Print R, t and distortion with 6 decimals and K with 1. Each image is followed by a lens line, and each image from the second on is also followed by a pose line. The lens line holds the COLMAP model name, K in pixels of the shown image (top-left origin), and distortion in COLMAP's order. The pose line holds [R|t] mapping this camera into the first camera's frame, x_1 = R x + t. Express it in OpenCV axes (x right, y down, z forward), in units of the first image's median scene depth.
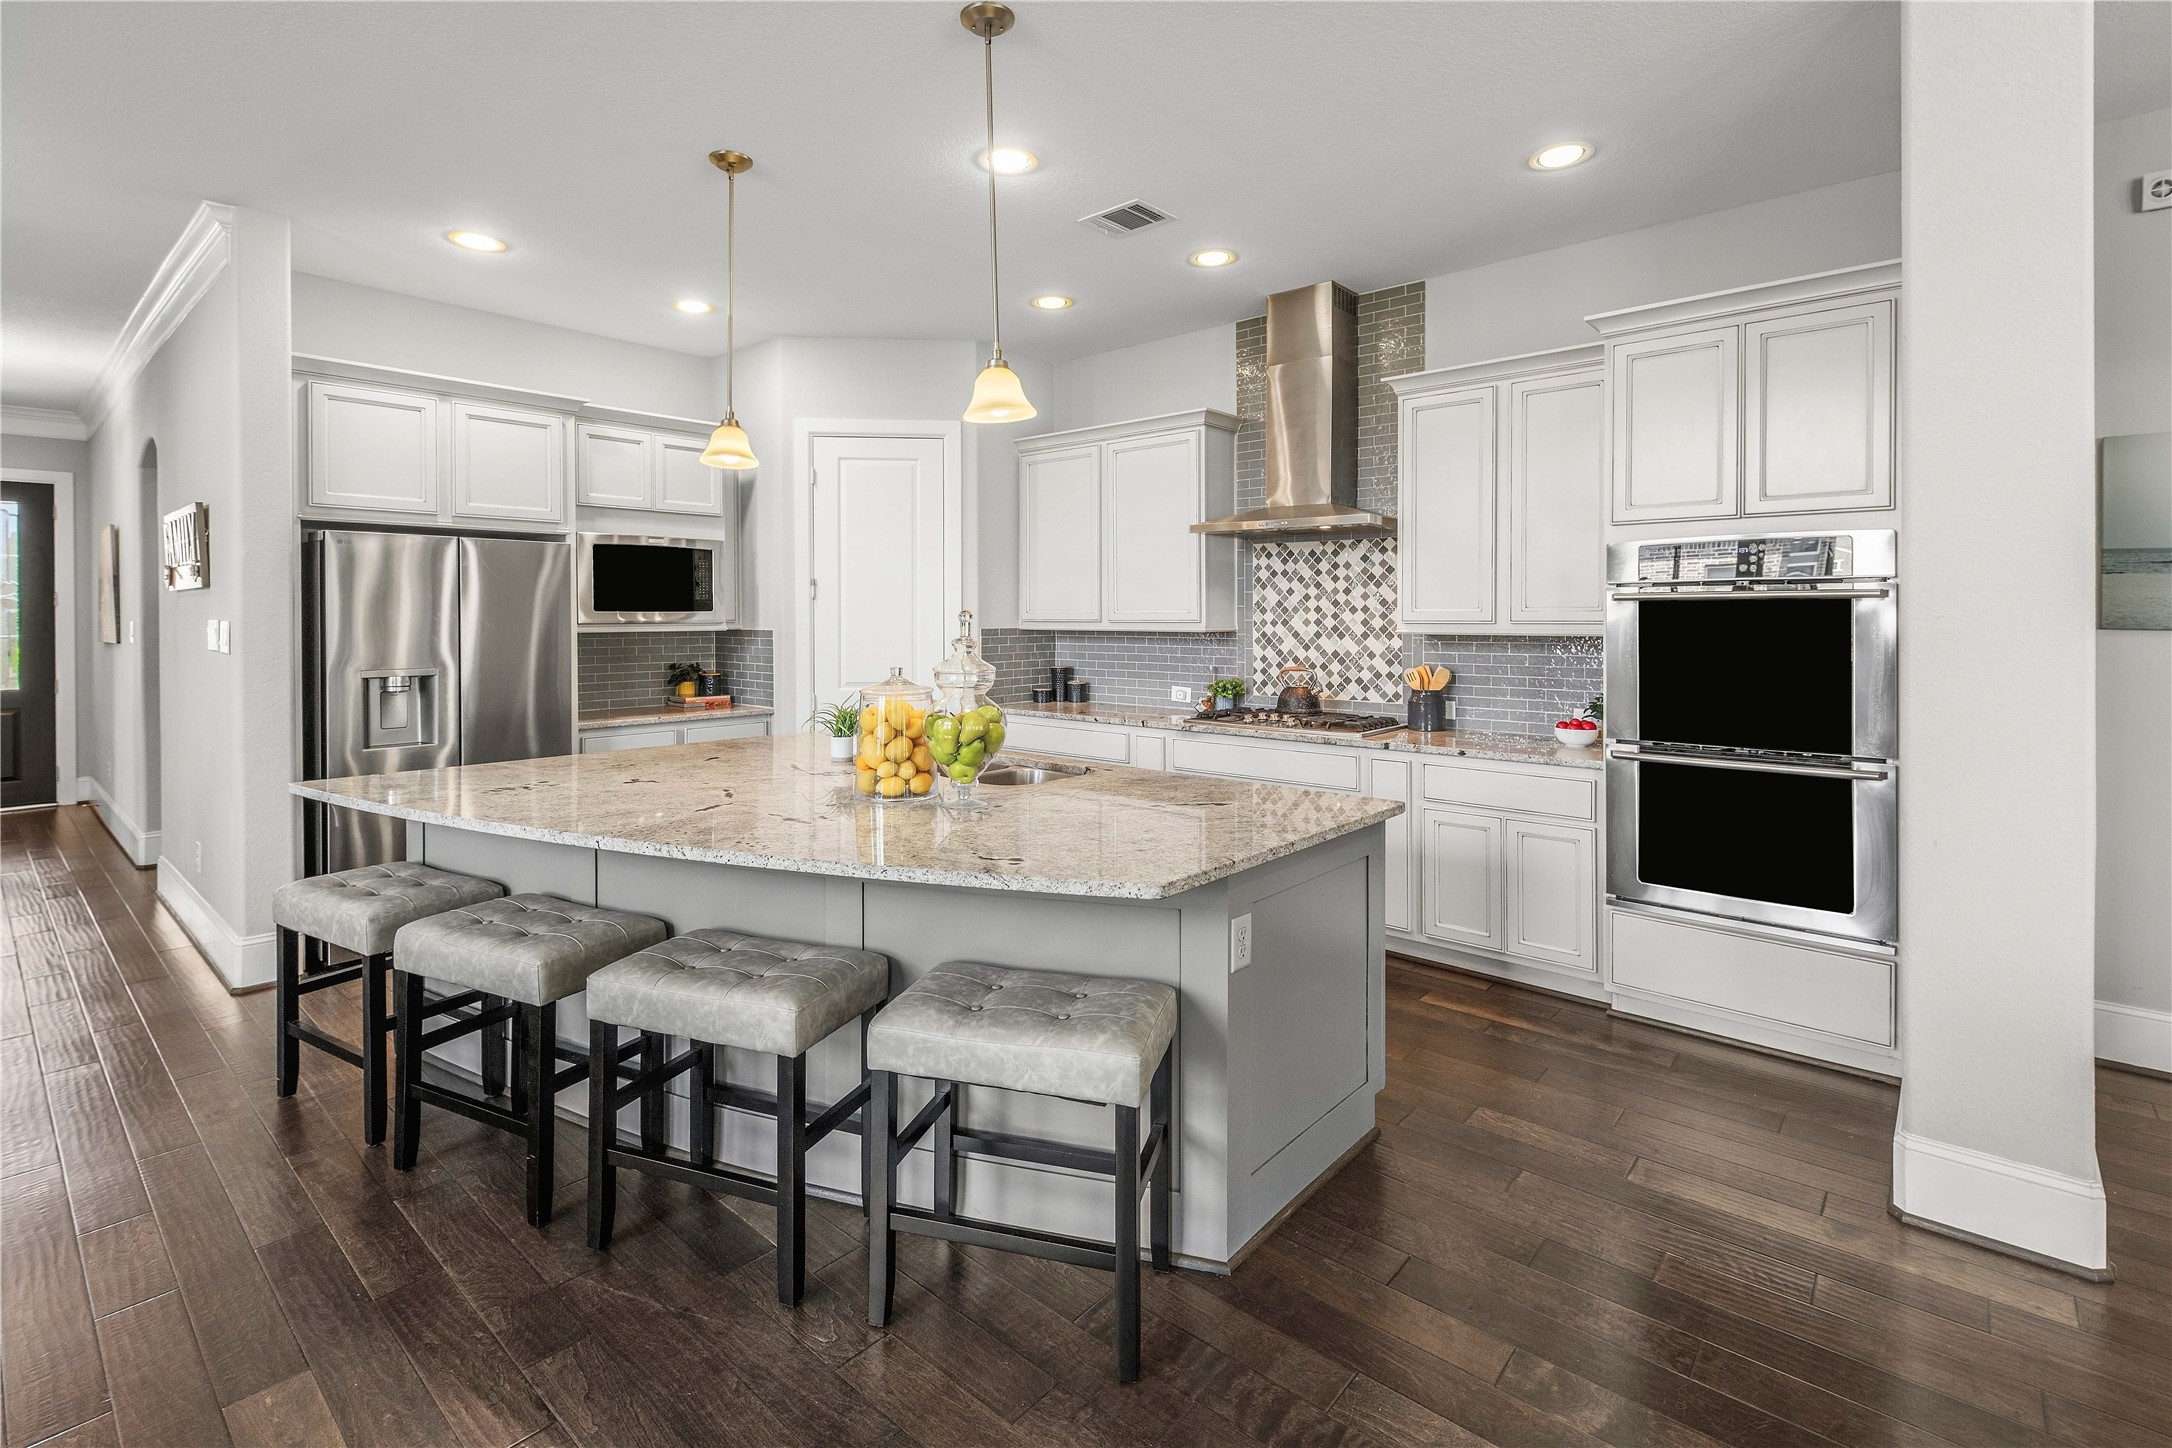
lens RADIAL K [[986.6, 0, 1089.4], [0, 986.6, 631.9], [0, 0, 1]] dist [0.018990, -0.008895]
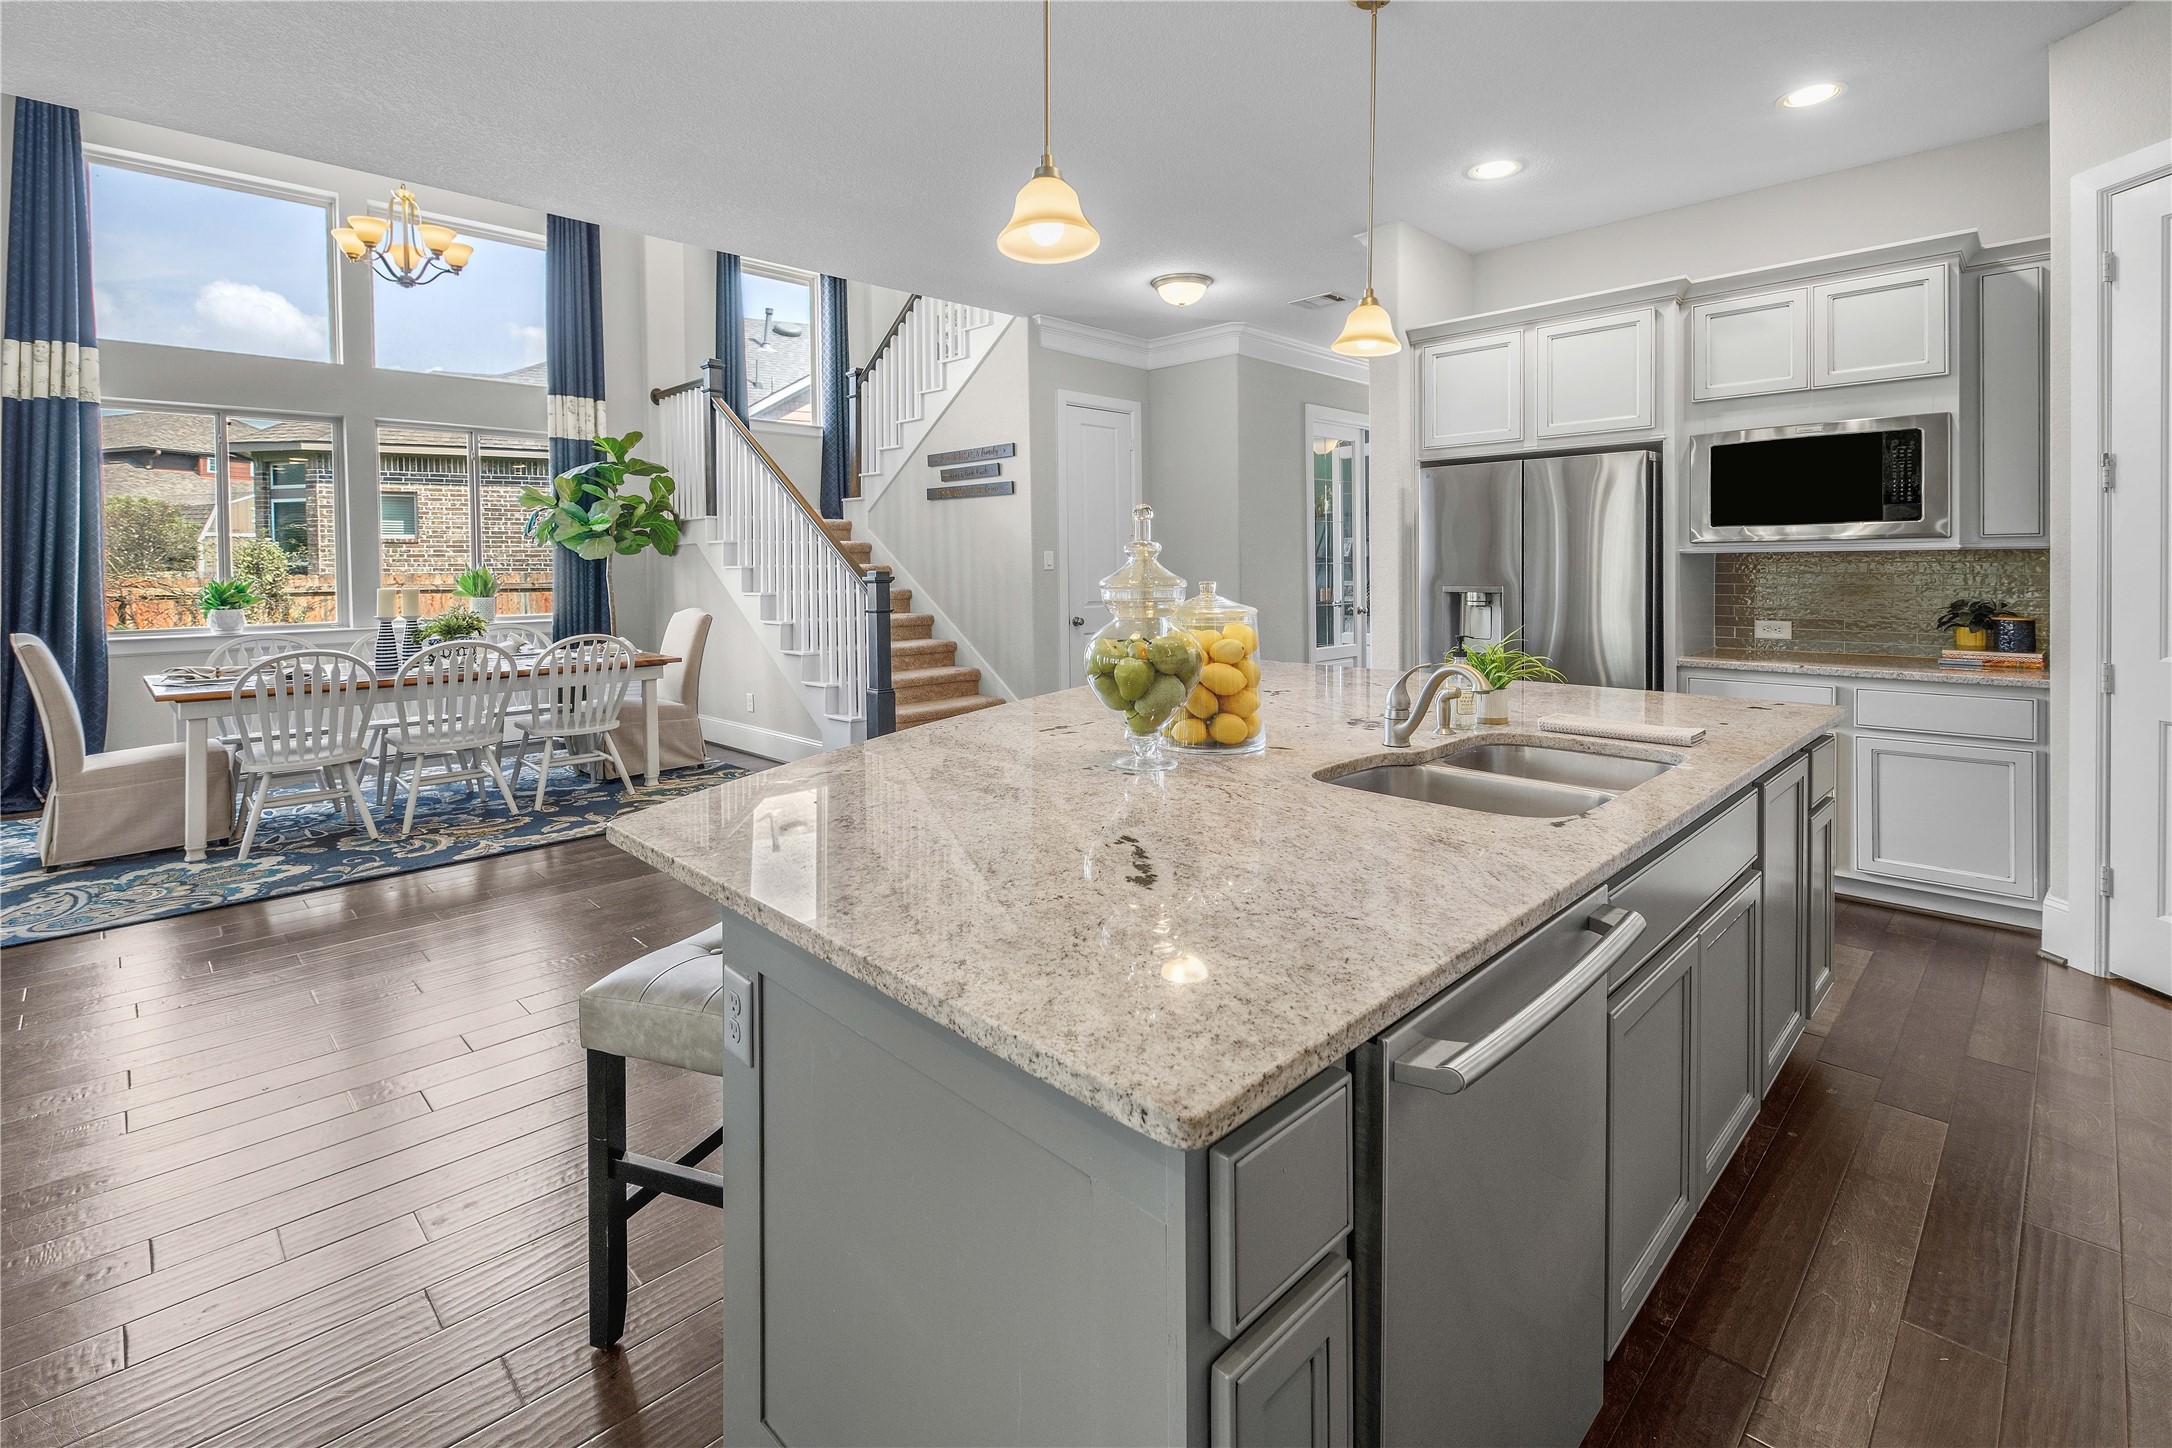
lens RADIAL K [[986.6, 0, 1015.8], [0, 986.6, 580.0], [0, 0, 1]] dist [0.018990, -0.008895]
pose [[-0.094264, 0.009806, -0.995499, 0.369494], [-0.011361, 0.999876, 0.010925, 0.020440], [0.995482, 0.012340, -0.094141, 0.482436]]
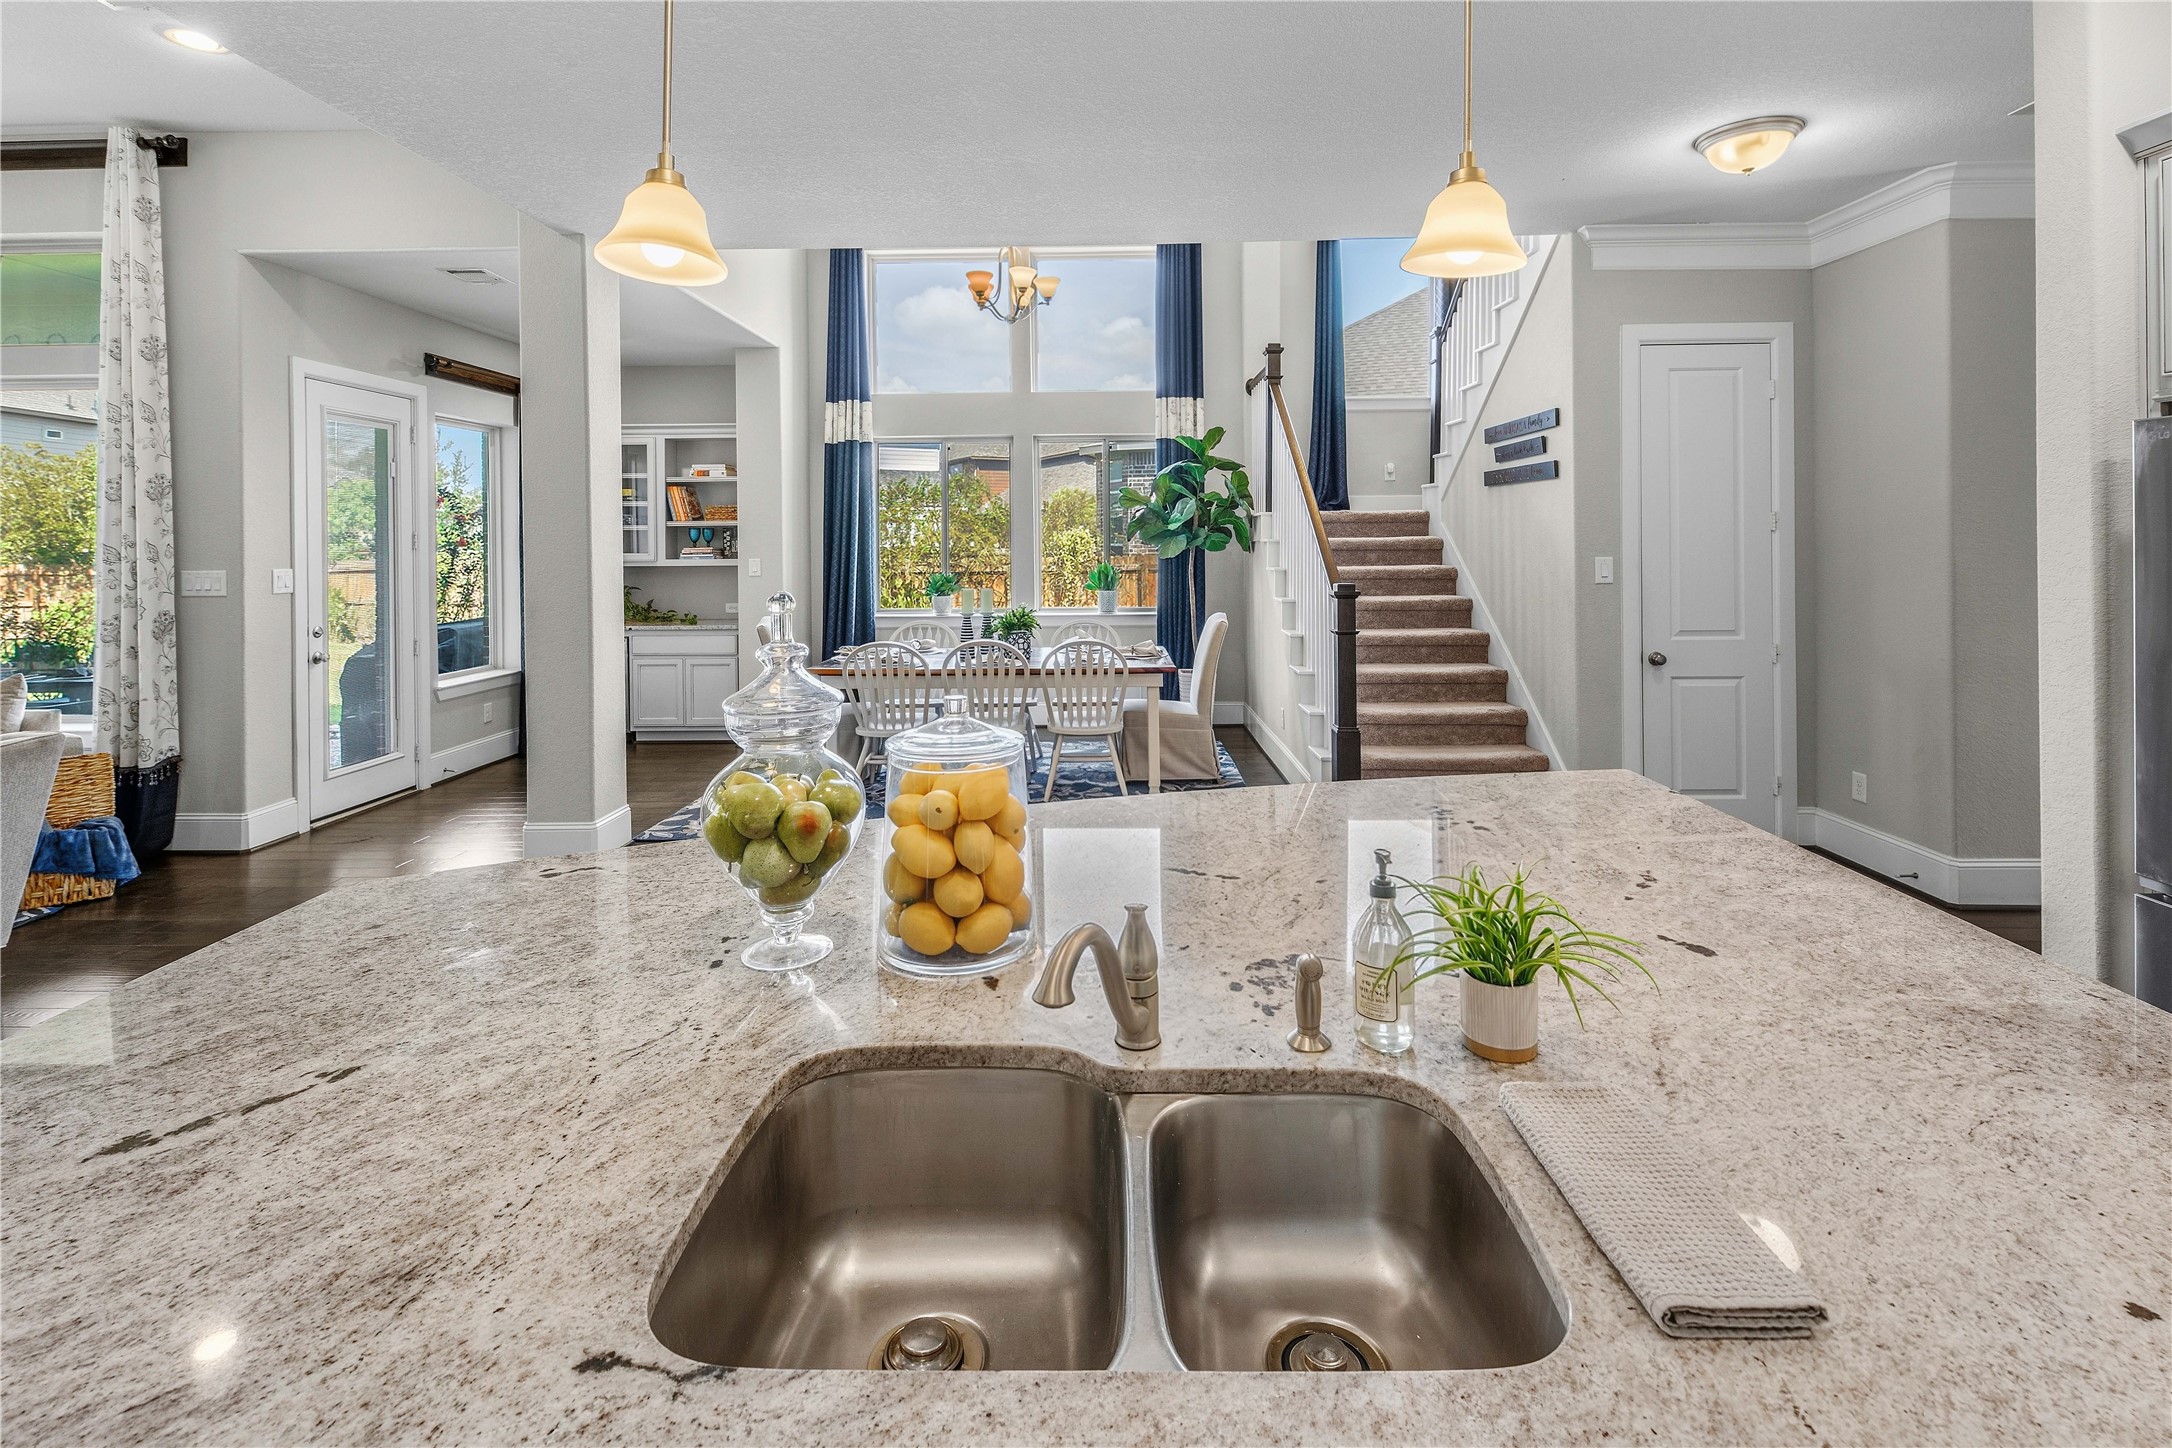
lens RADIAL K [[1015.5, 0, 1056.1], [0, 1015.5, 552.5], [0, 0, 1]] dist [-0.001743, -0.000248]
pose [[-0.769319, 0.014666, -0.638697, 0.065166], [0.000948, 0.999762, 0.021816, -0.029516], [0.638864, 0.016178, -0.769149, 0.803859]]
